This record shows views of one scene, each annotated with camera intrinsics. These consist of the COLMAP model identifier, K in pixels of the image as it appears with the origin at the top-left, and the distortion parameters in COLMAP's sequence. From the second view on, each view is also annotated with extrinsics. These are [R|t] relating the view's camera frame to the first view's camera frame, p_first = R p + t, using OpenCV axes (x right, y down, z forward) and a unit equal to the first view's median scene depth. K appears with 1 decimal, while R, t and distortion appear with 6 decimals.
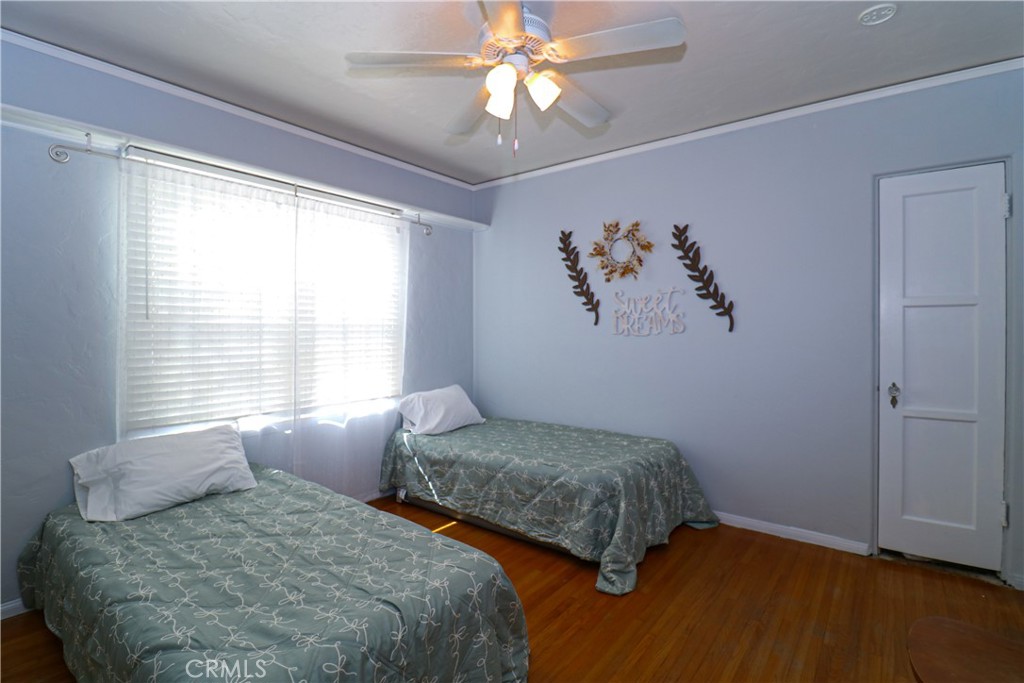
lens RADIAL K [[492.6, 0, 510.4], [0, 492.6, 329.5], [0, 0, 1]] dist [-0.001654, -0.017303]
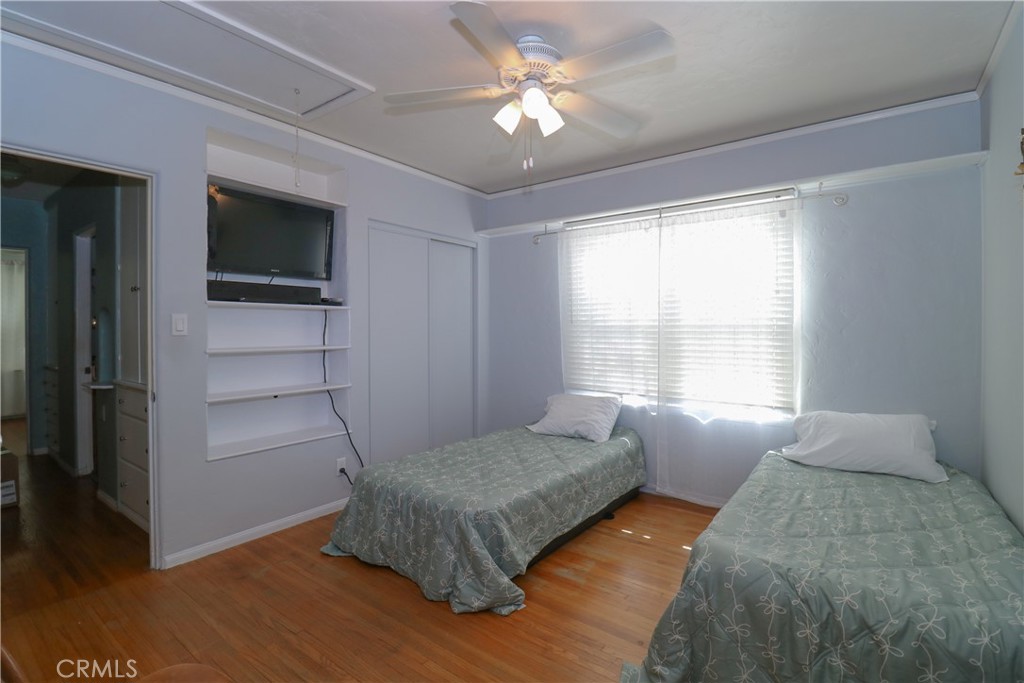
lens RADIAL K [[492.6, 0, 510.4], [0, 492.6, 329.5], [0, 0, 1]] dist [-0.001654, -0.017303]
pose [[0.003754, 0.011031, -0.999932, 0.799026], [0.004342, 0.999930, 0.011048, -0.016514], [0.999984, -0.004383, 0.003706, 0.668431]]
